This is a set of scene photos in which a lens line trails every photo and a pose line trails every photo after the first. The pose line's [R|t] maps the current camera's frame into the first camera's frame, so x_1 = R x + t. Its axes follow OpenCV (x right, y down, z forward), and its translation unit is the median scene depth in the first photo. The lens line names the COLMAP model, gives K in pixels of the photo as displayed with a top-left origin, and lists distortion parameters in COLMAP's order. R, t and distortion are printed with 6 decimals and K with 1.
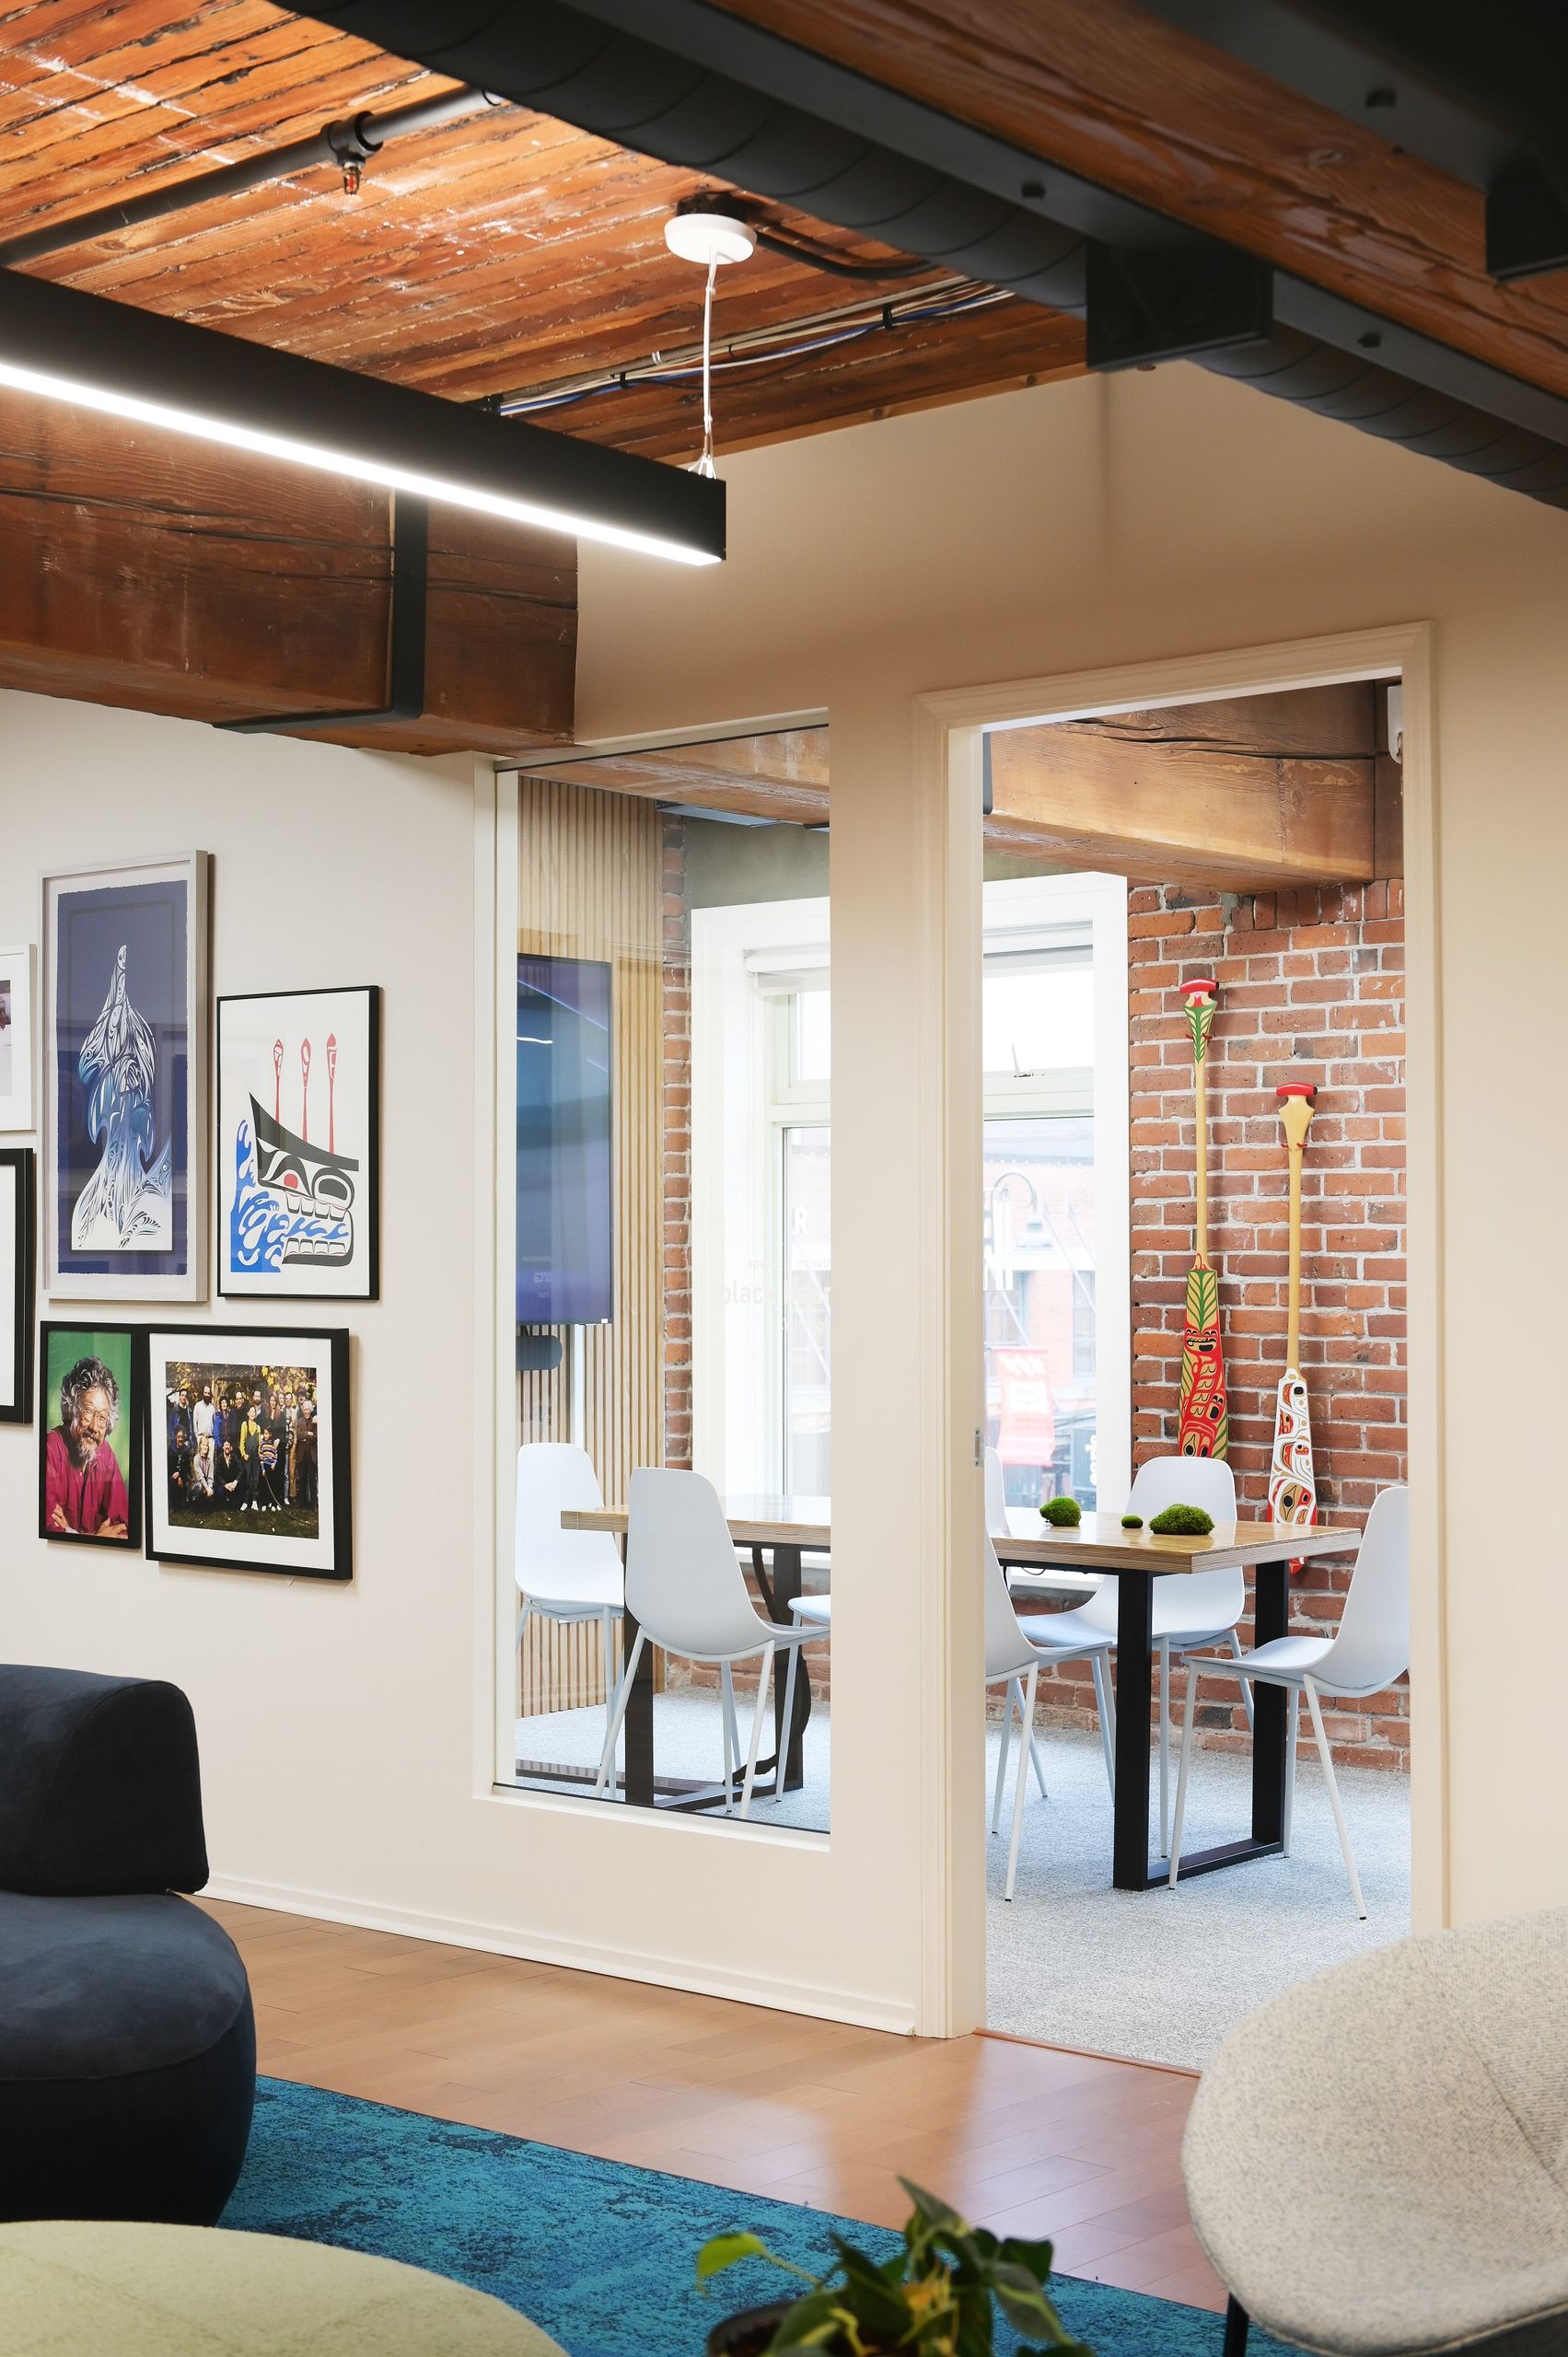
lens RADIAL K [[3280.4, 0, 936.7], [0, 3280.4, 1176.2], [0, 0, 1]] dist [0.008187, 0.091970]
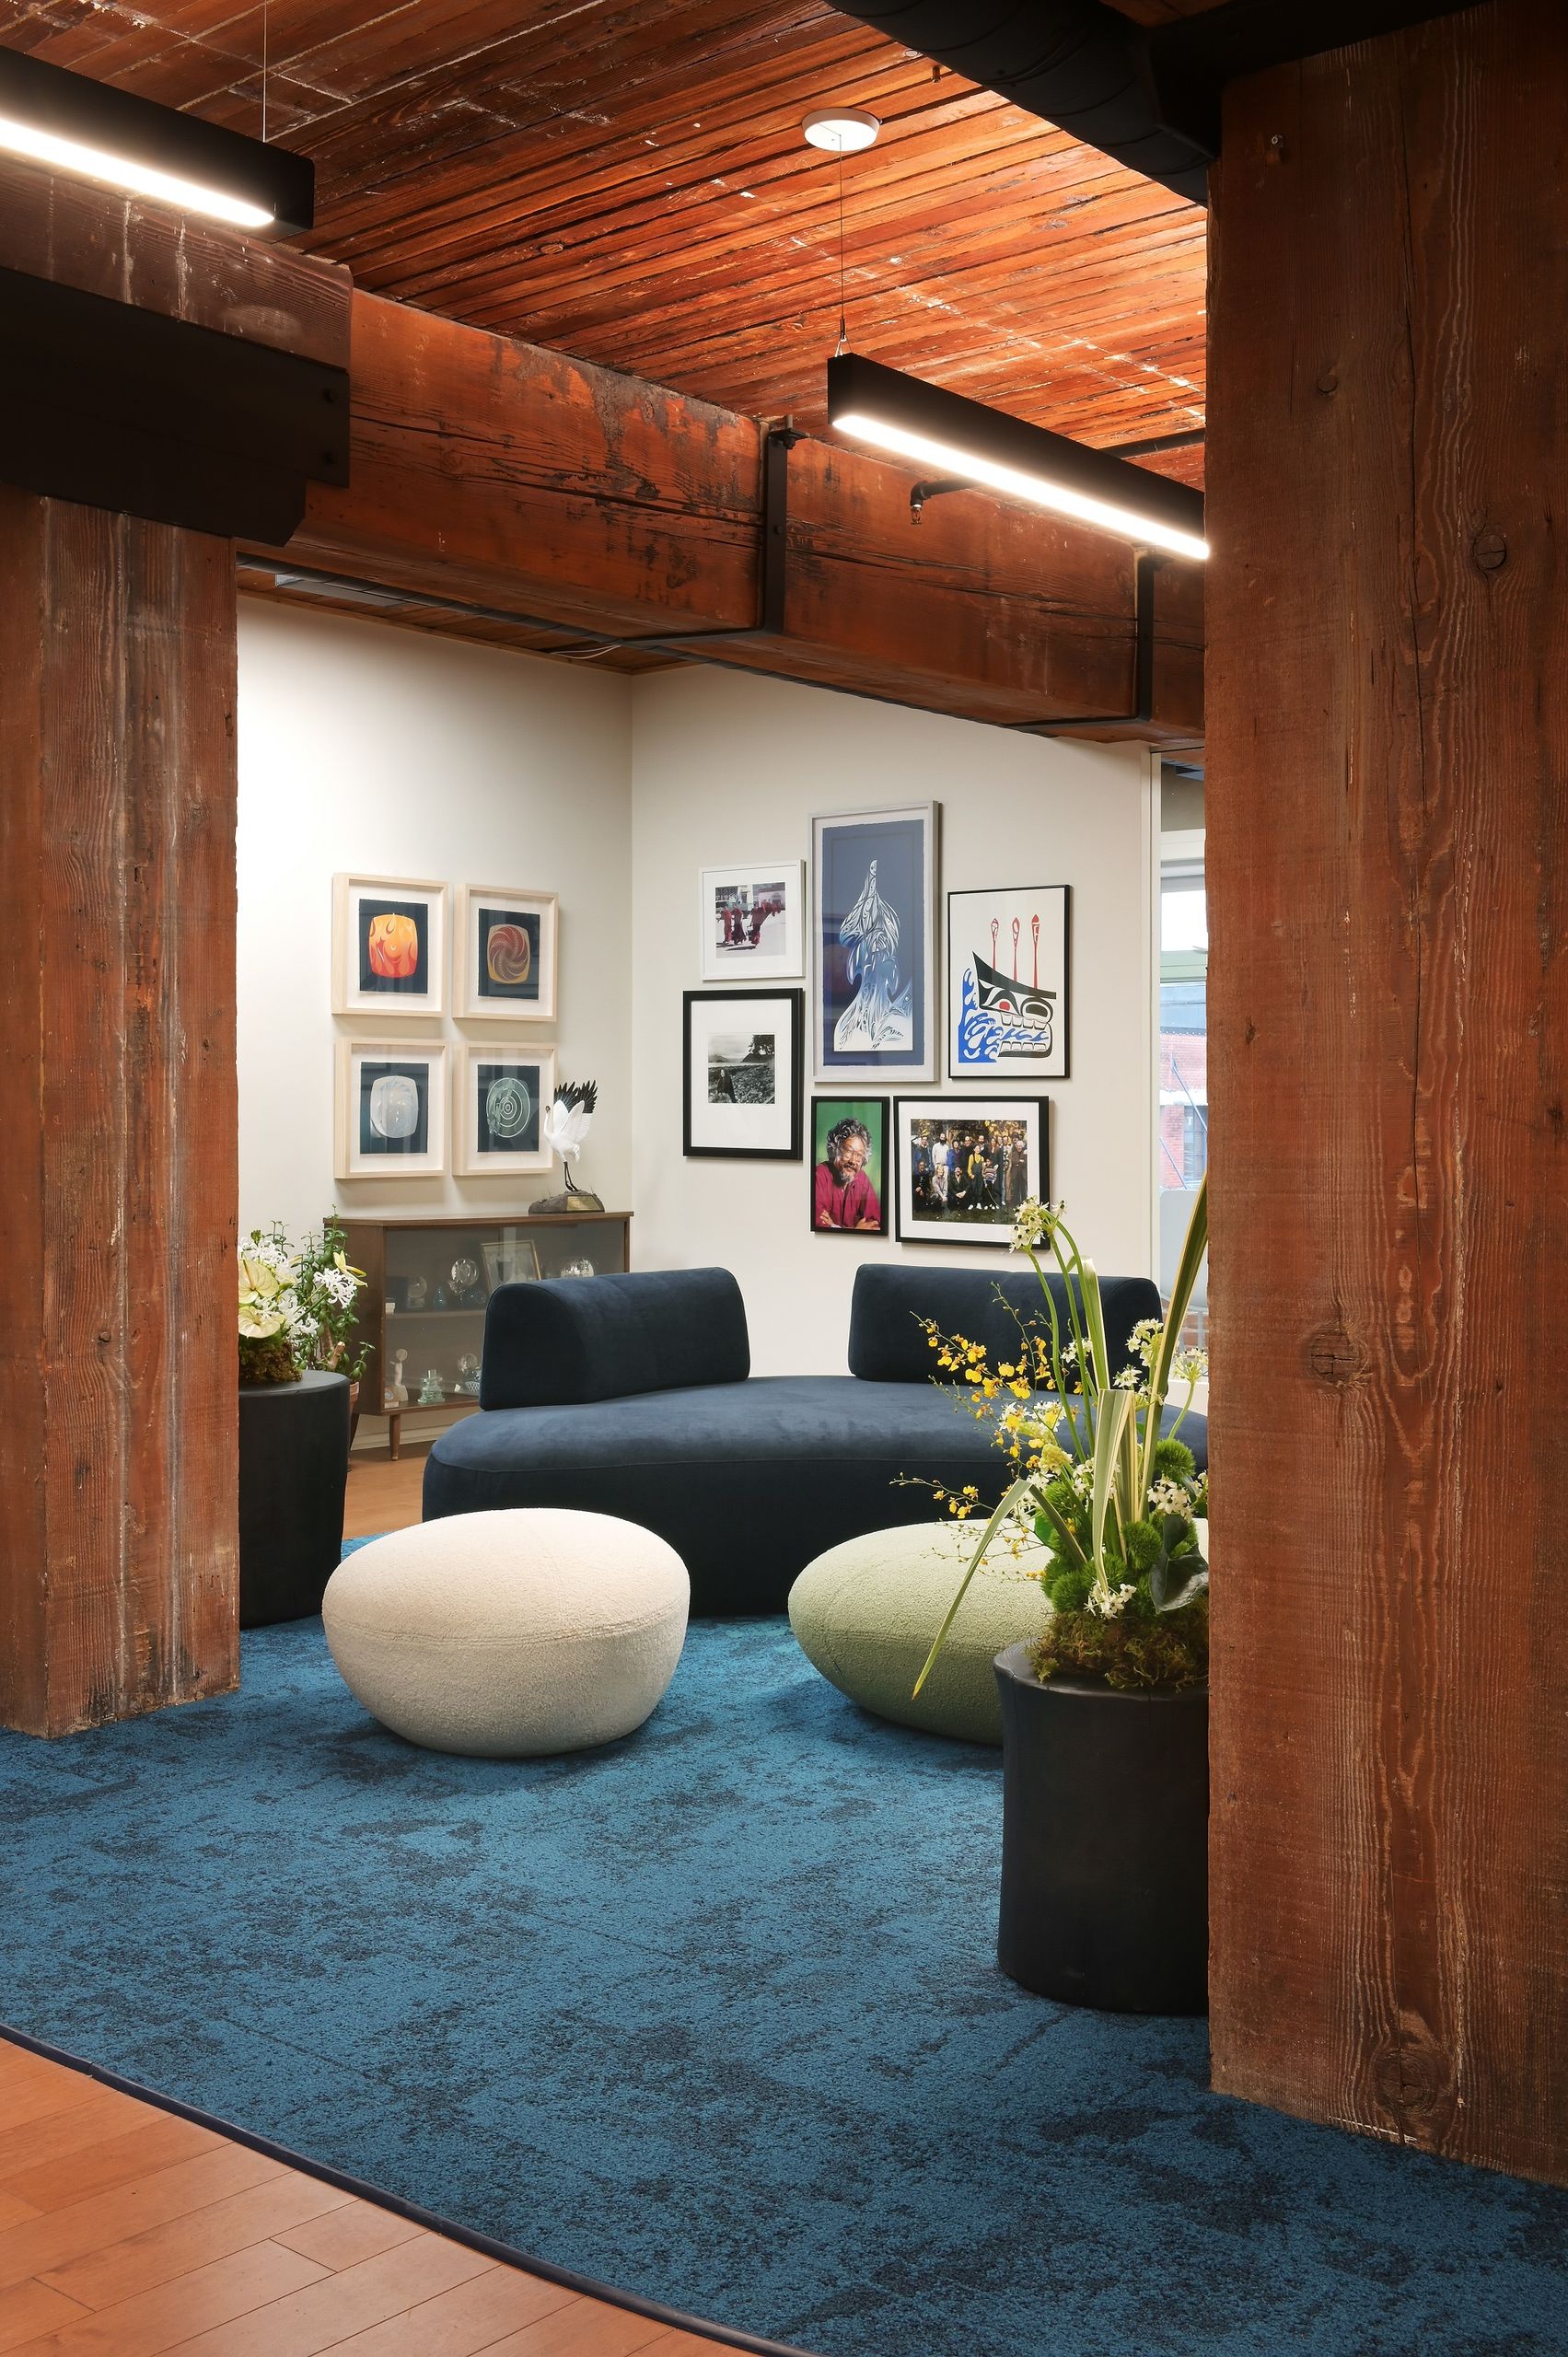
lens RADIAL K [[2466.4, 0, 1004.8], [0, 2466.4, 1127.8], [0, 0, 1]] dist [-0.005121, 0.000663]
pose [[0.997107, 0.001002, 0.076002, -0.237520], [-0.003199, 0.999581, 0.028784, 0.021797], [-0.075942, -0.028944, 0.996692, -0.178567]]
